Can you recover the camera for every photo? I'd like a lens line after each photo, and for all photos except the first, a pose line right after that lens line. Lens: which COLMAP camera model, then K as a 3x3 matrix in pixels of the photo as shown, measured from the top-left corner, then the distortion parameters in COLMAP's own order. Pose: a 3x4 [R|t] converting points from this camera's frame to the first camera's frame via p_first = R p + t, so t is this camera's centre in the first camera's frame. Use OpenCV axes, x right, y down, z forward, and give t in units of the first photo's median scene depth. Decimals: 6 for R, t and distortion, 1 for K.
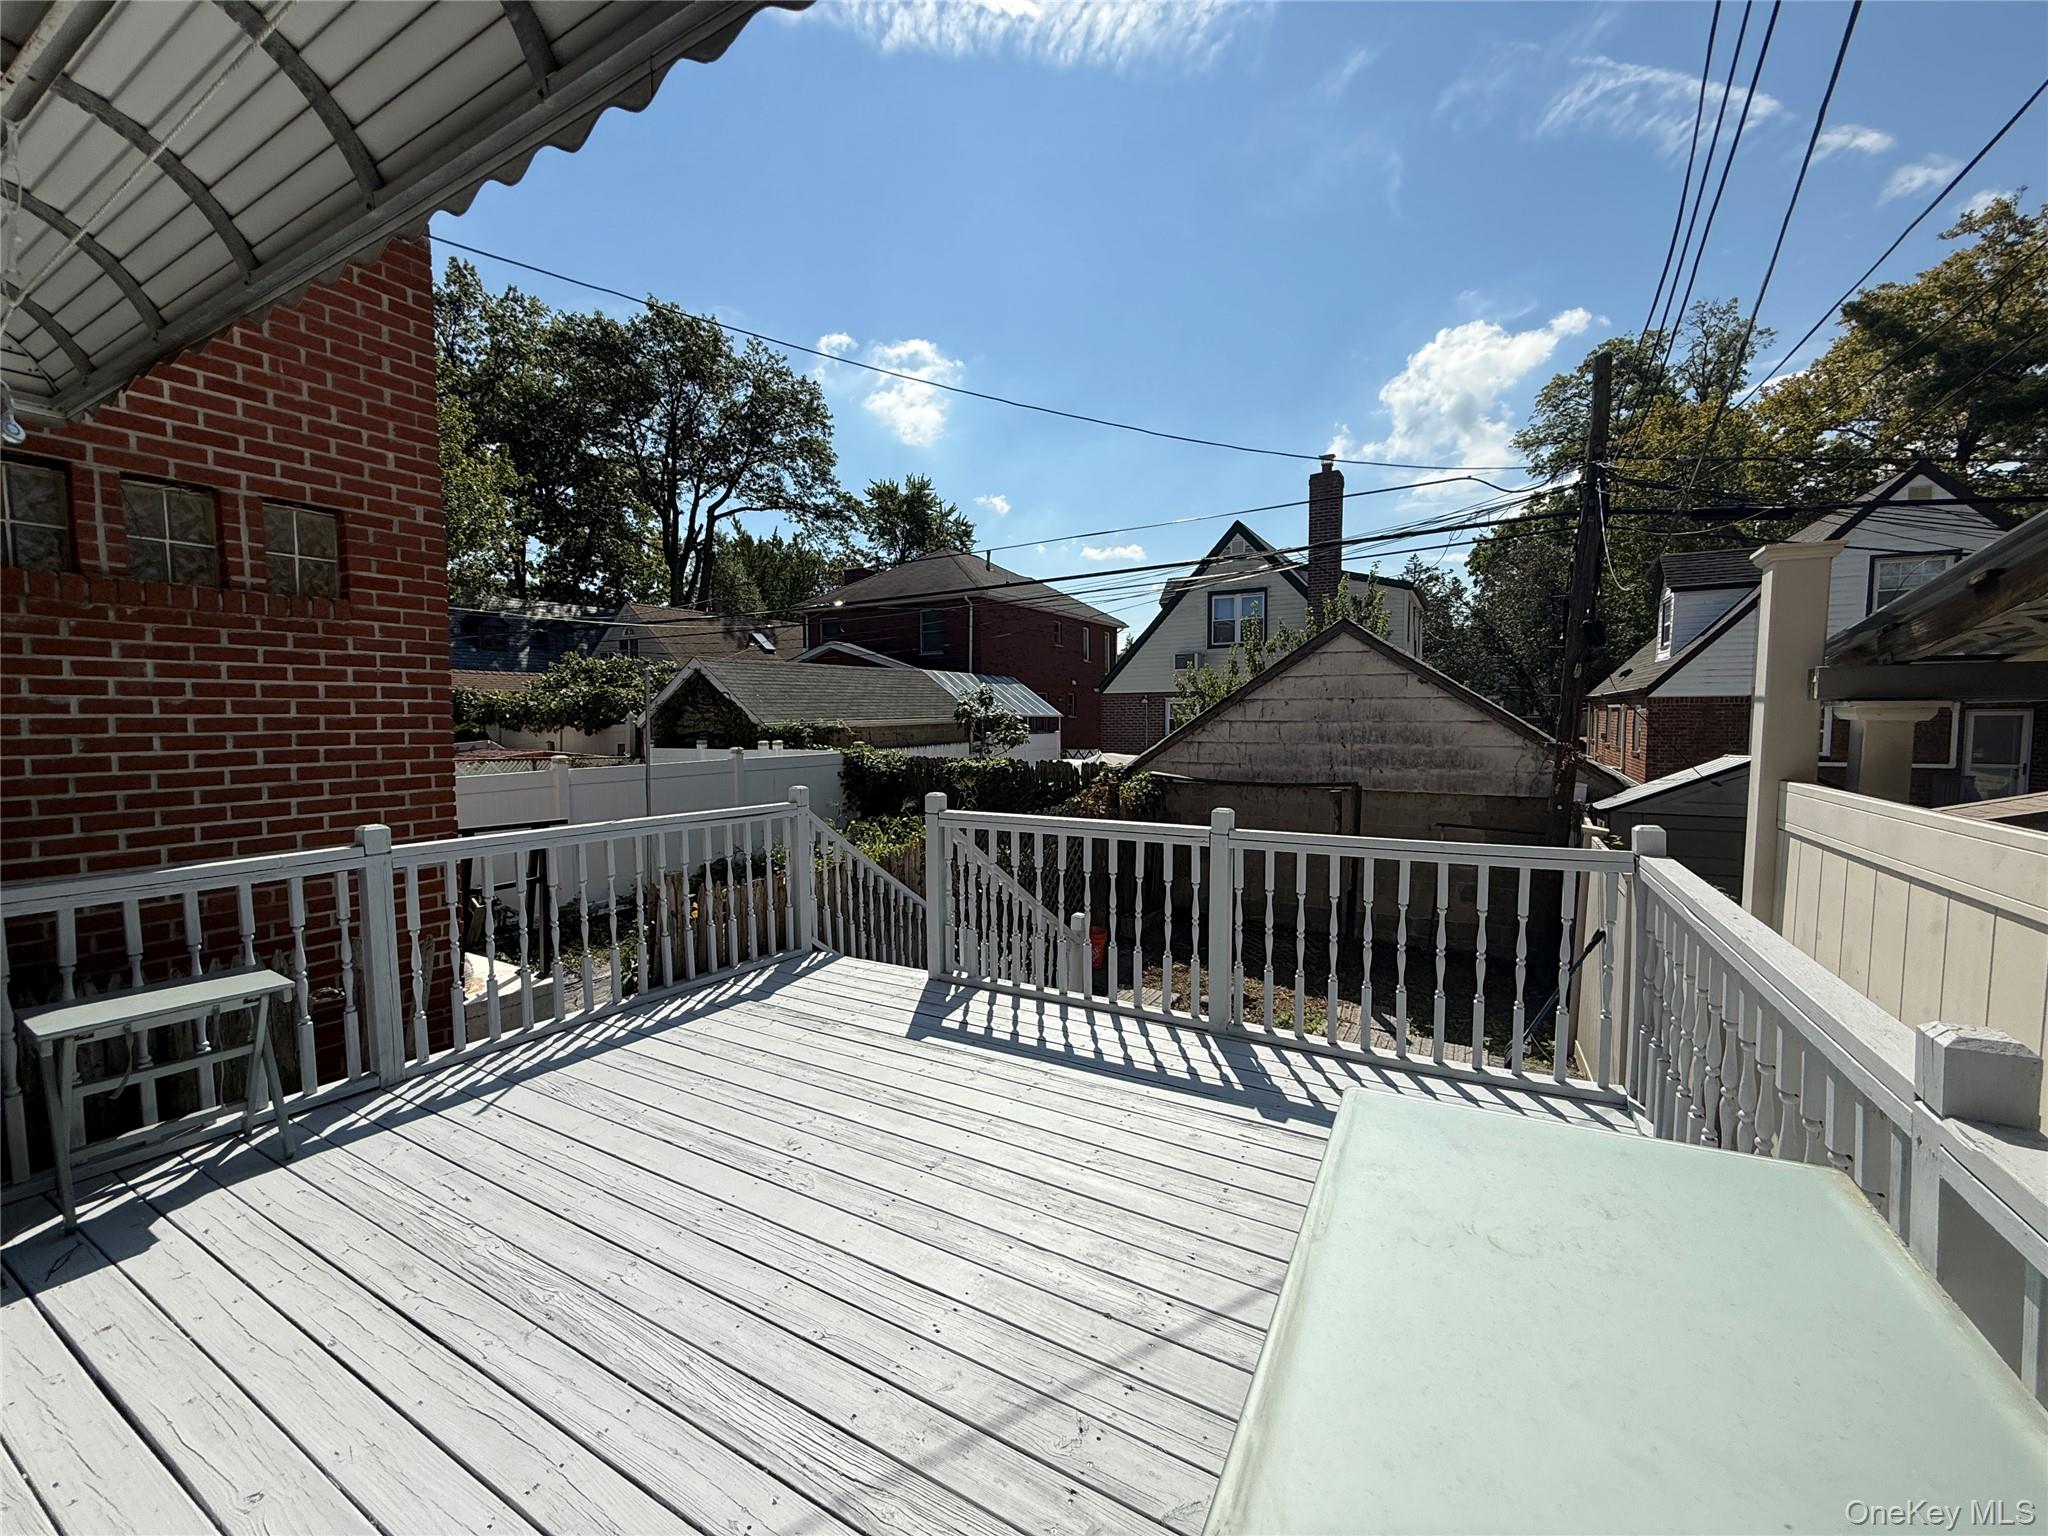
lens RADIAL K [[806.1, 0, 1025.8], [0, 806.1, 774.3], [0, 0, 1]] dist [-0.000595, 0.000170]
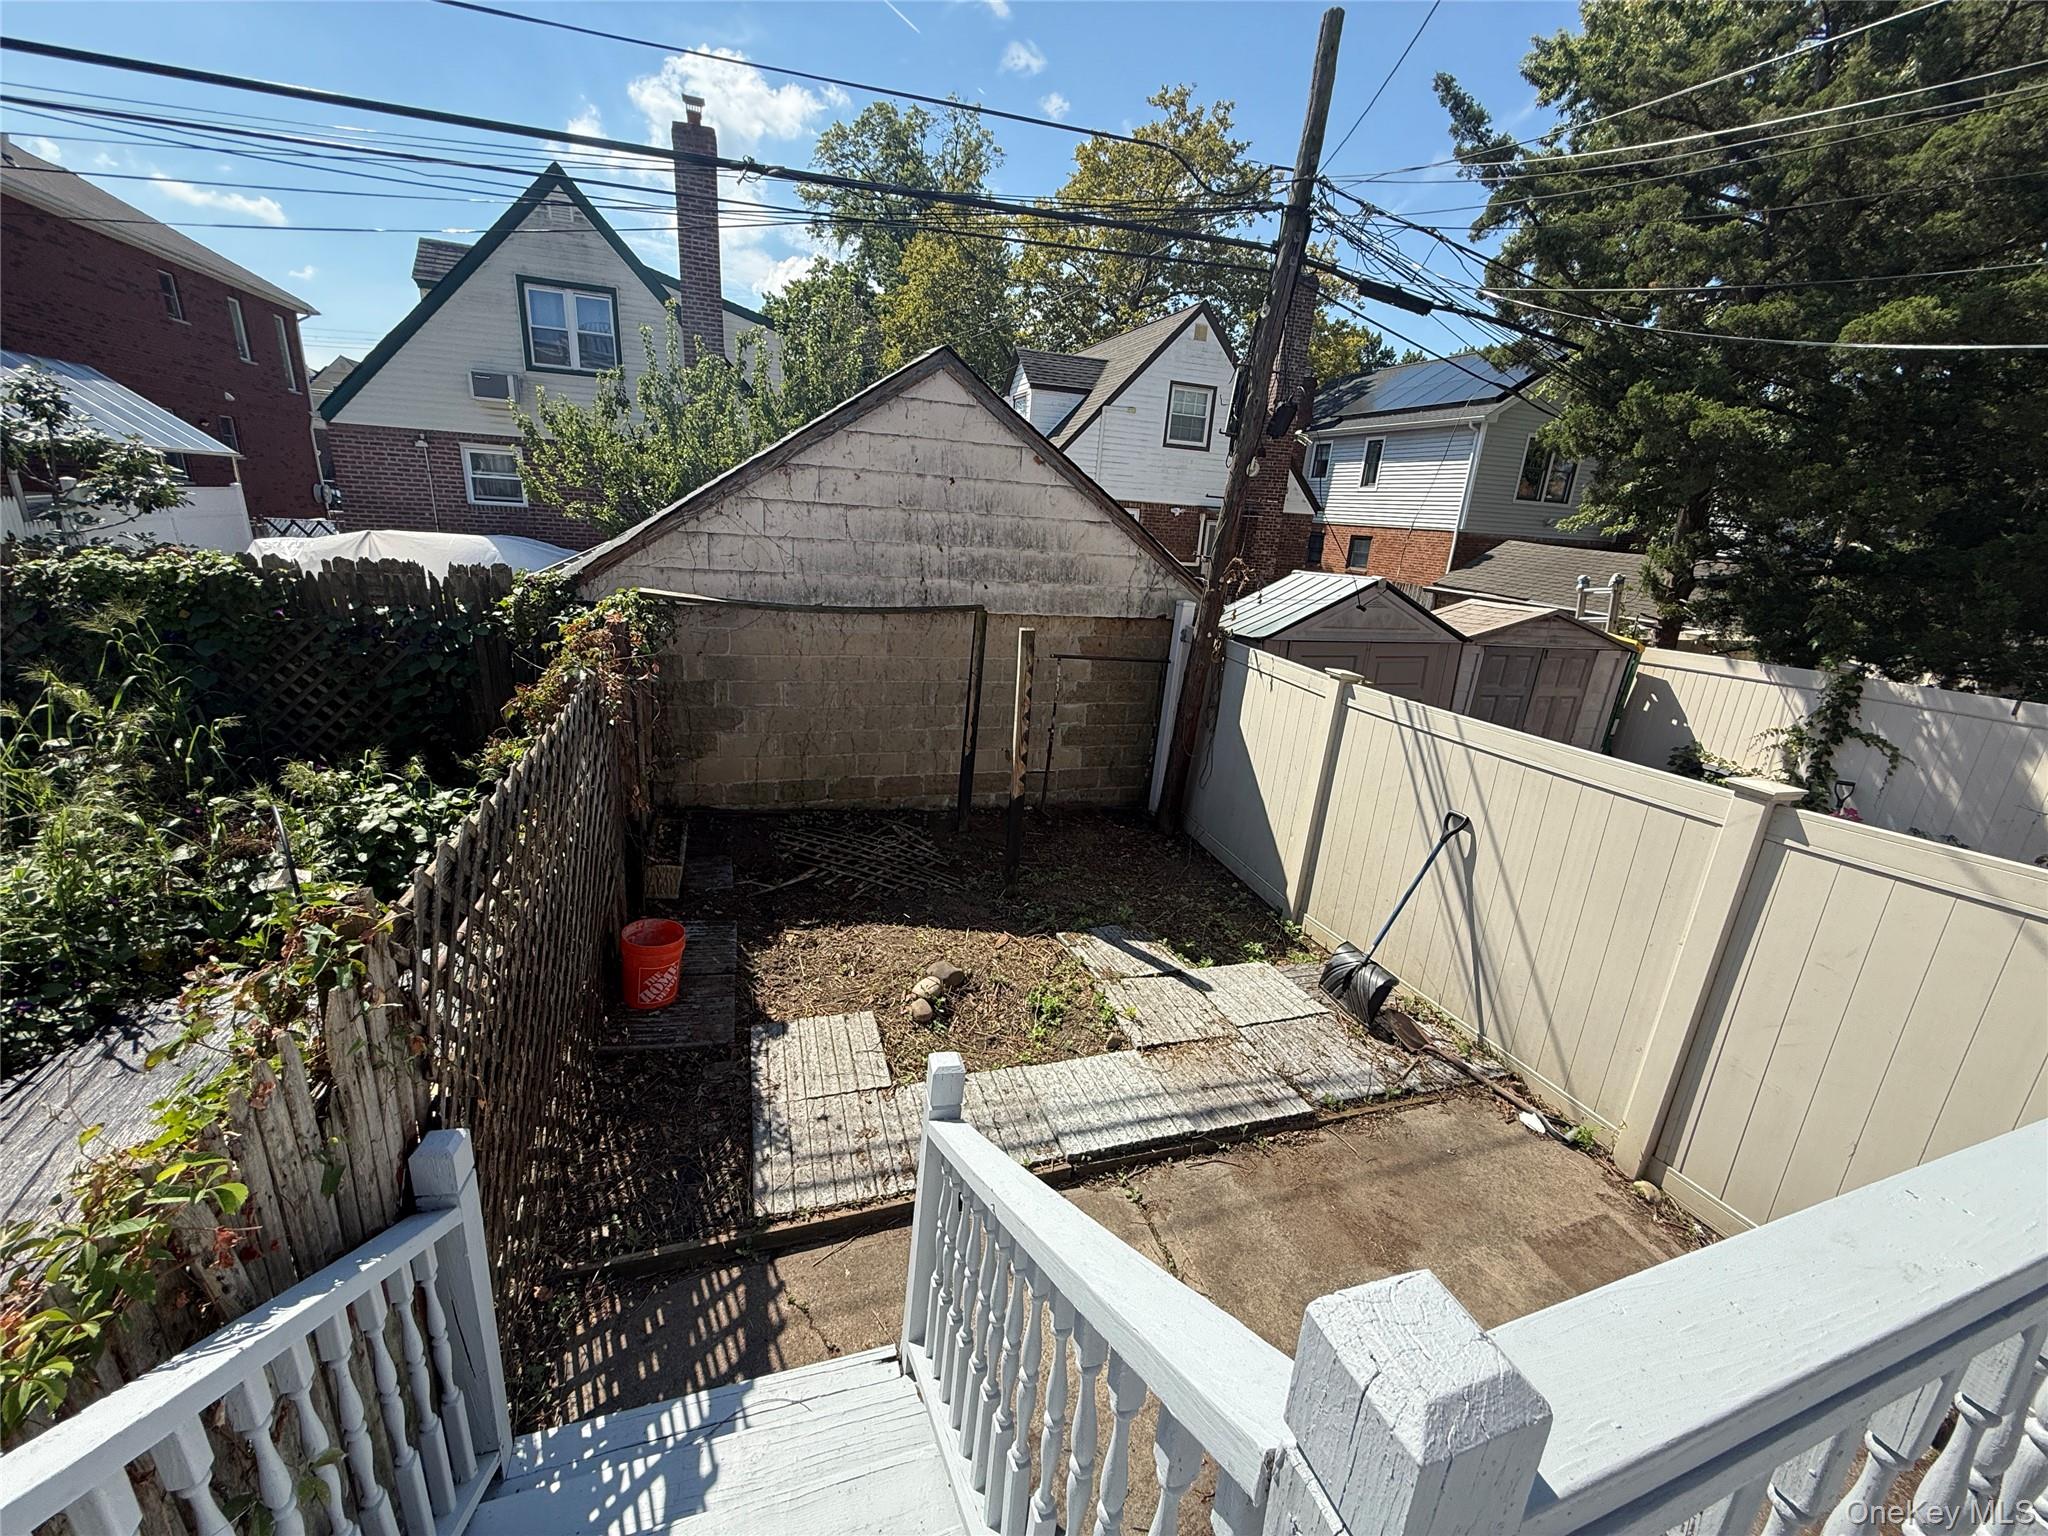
lens RADIAL K [[806.1, 0, 1024.3], [0, 806.1, 772.0], [0, 0, 1]] dist [-0.000595, 0.000170]
pose [[0.672304, -0.182758, 0.717361, -0.079460], [-0.014294, 0.965661, 0.259413, -0.027678], [-0.740137, -0.184659, 0.646605, 0.418137]]
